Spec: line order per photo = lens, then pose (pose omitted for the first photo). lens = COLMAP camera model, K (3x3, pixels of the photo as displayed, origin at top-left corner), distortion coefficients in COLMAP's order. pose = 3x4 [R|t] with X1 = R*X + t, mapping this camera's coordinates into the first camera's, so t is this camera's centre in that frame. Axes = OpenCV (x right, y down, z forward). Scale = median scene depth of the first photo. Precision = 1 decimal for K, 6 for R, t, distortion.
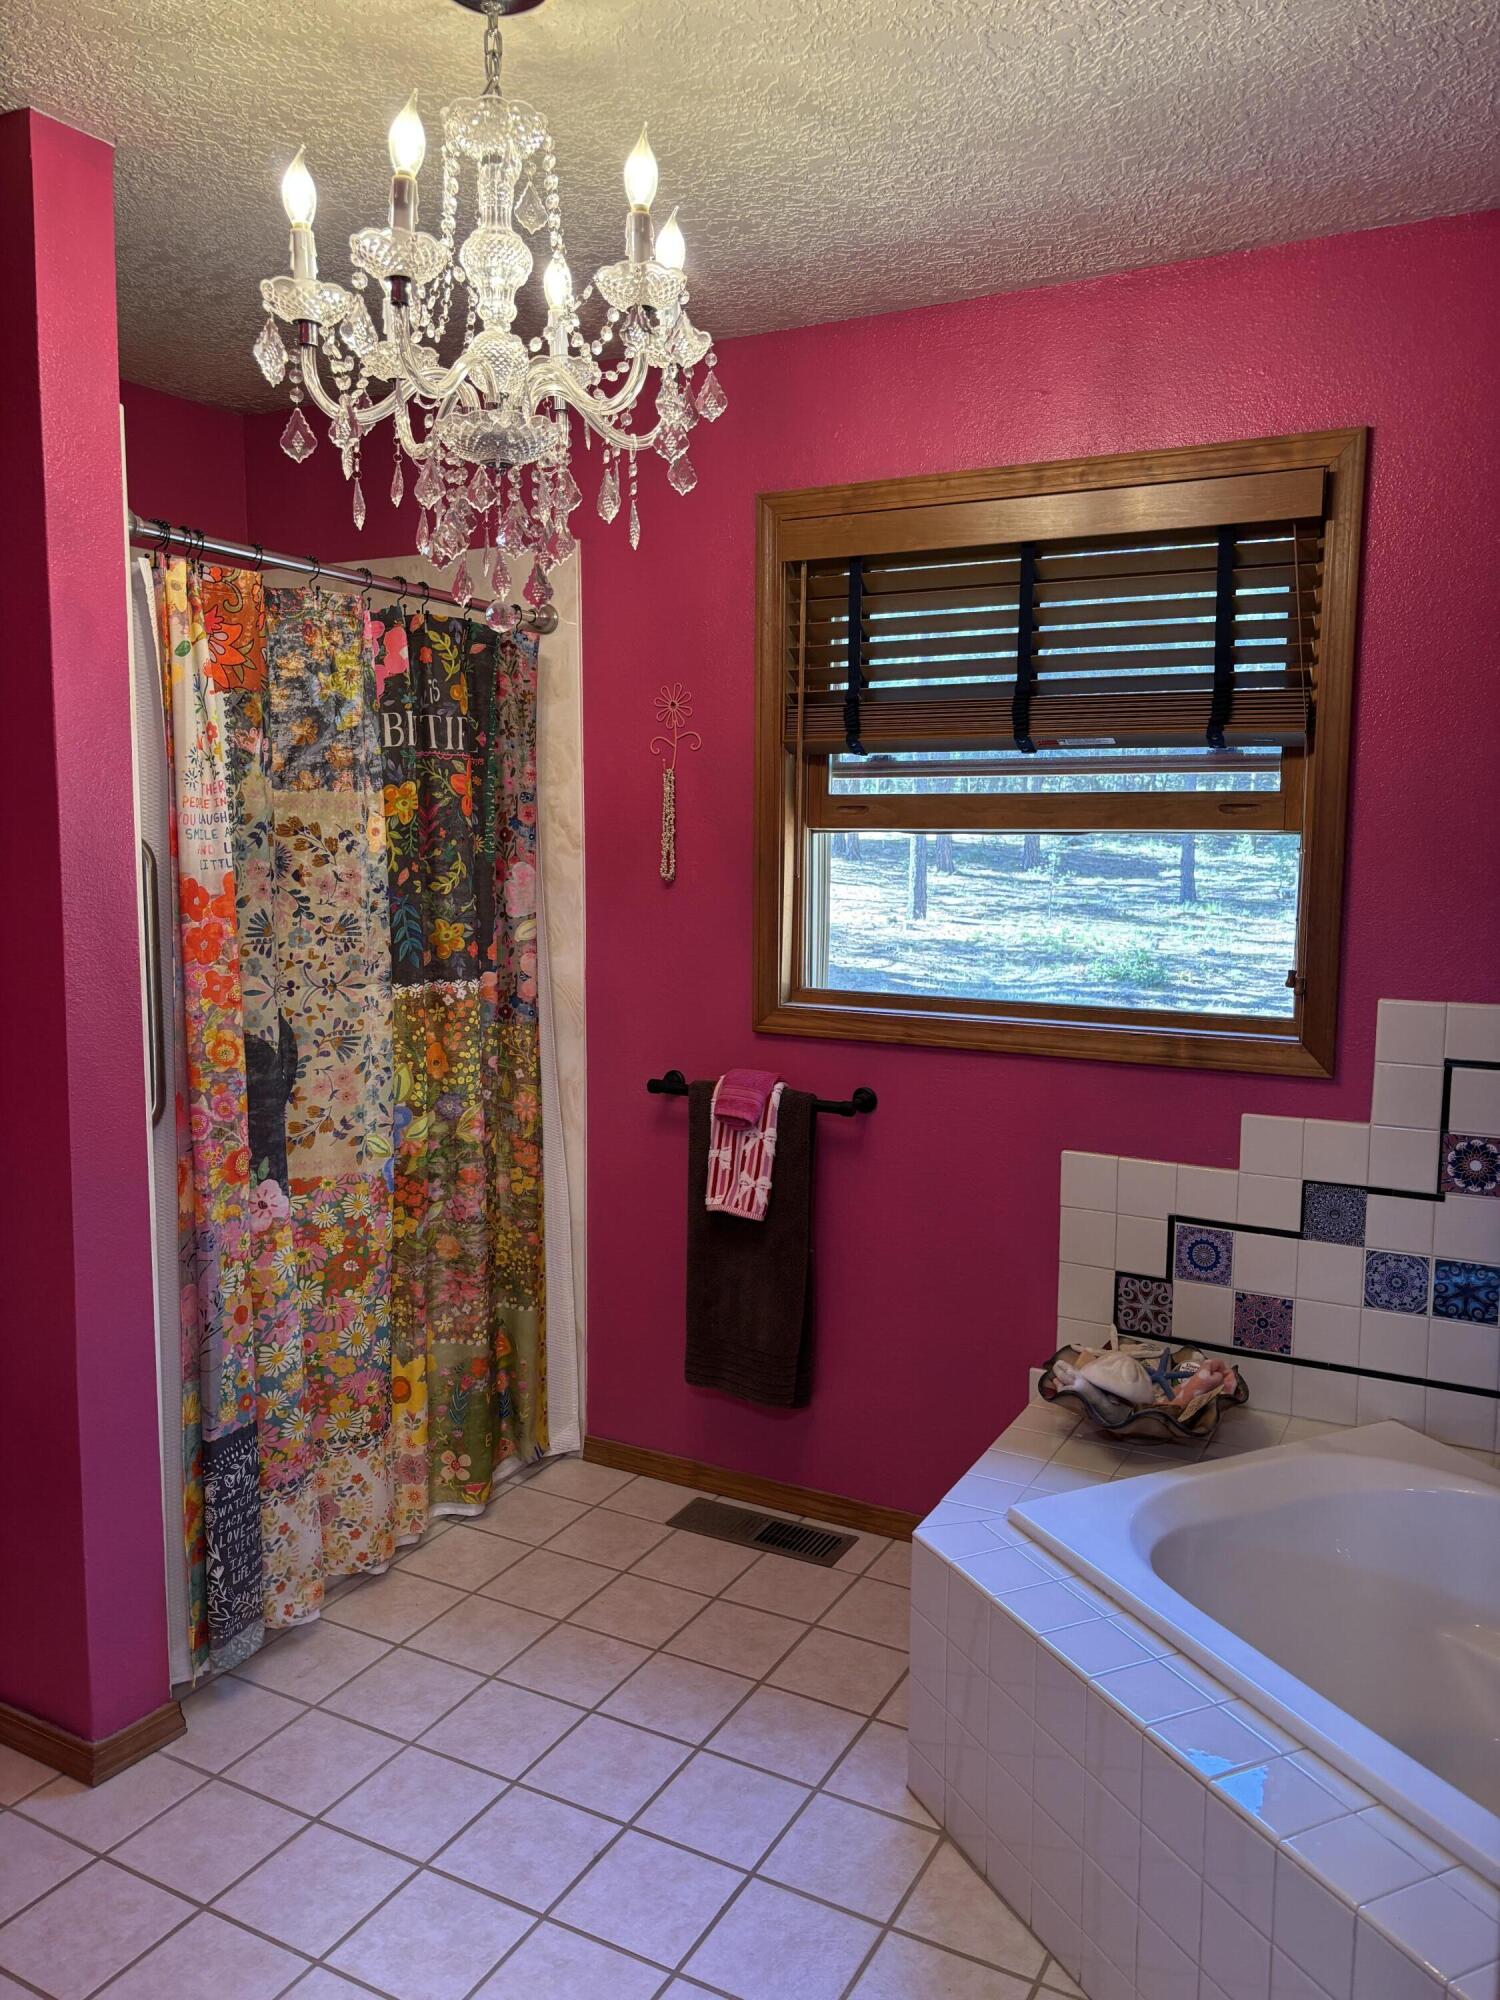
lens RADIAL K [[1504.3, 0, 749.1], [0, 1504.3, 997.5], [0, 0, 1]] dist [0.033090, -0.032068]
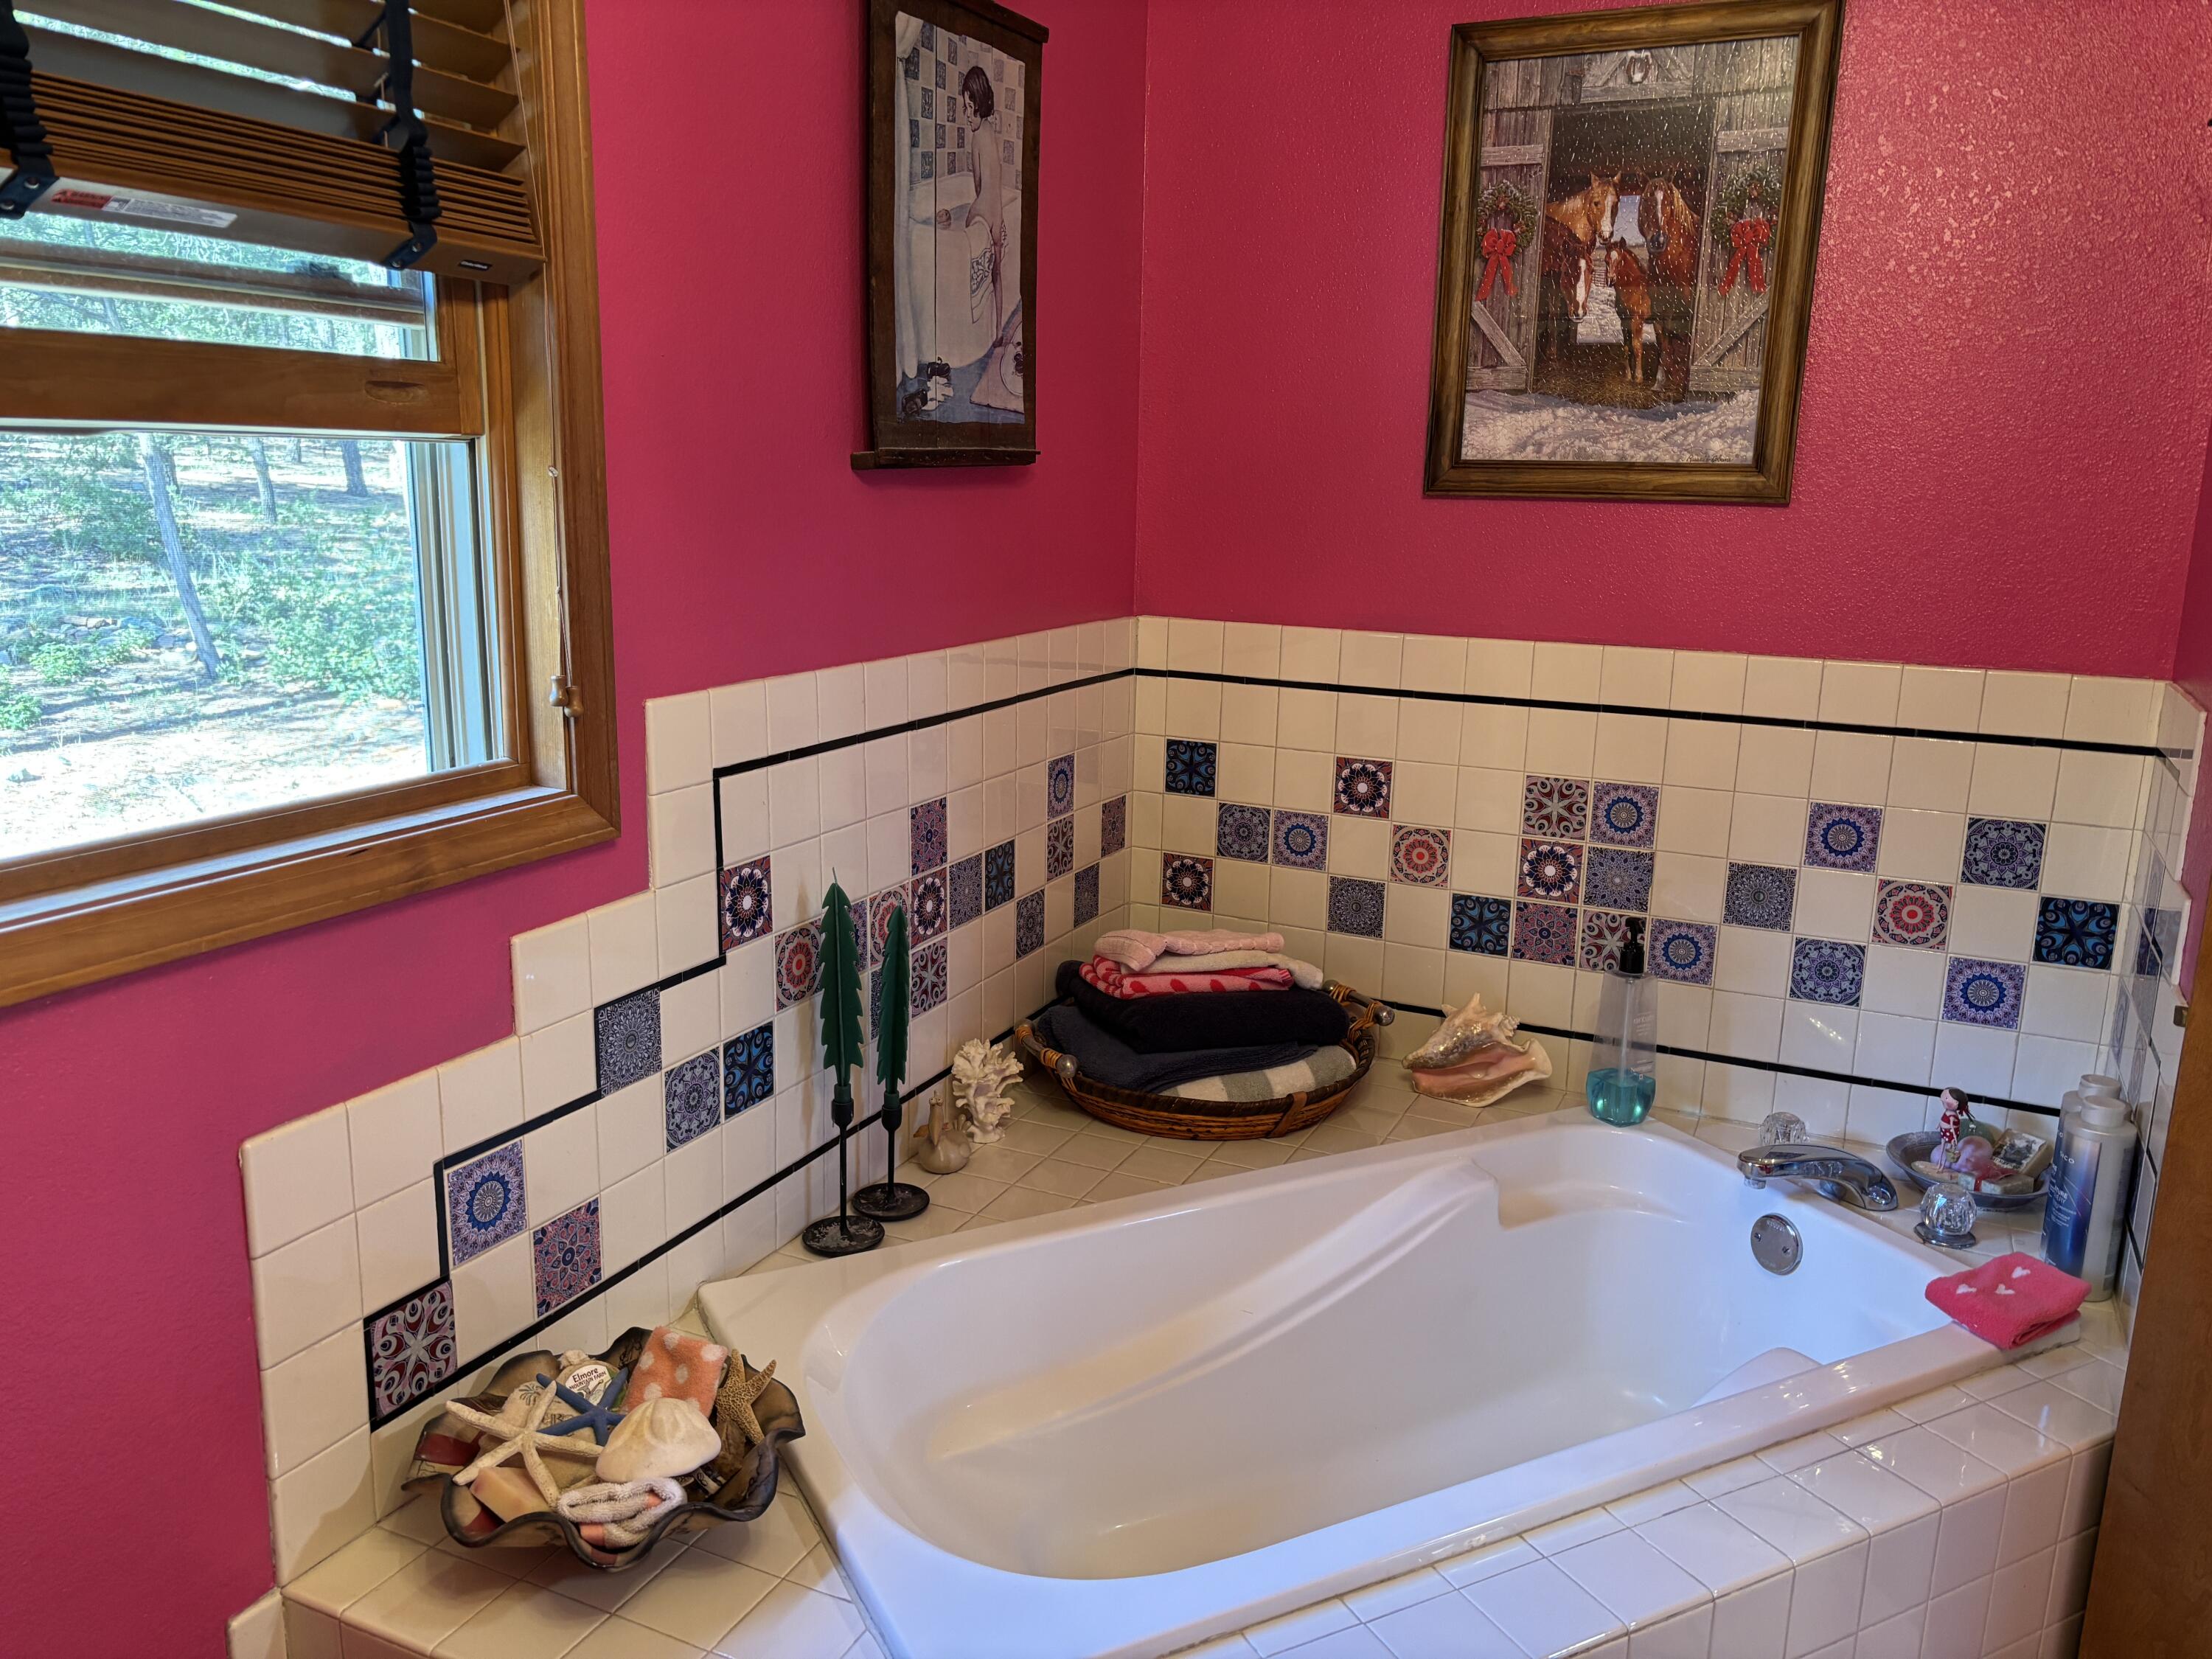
lens RADIAL K [[1663.8, 0, 1104.5], [0, 1663.8, 831.5], [0, 0, 1]] dist [0.033090, -0.032068]
pose [[-0.044424, -0.223036, 0.973798, -0.298544], [0.097981, 0.969088, 0.226427, -0.085663], [-0.994196, 0.105472, -0.021197, 0.800059]]
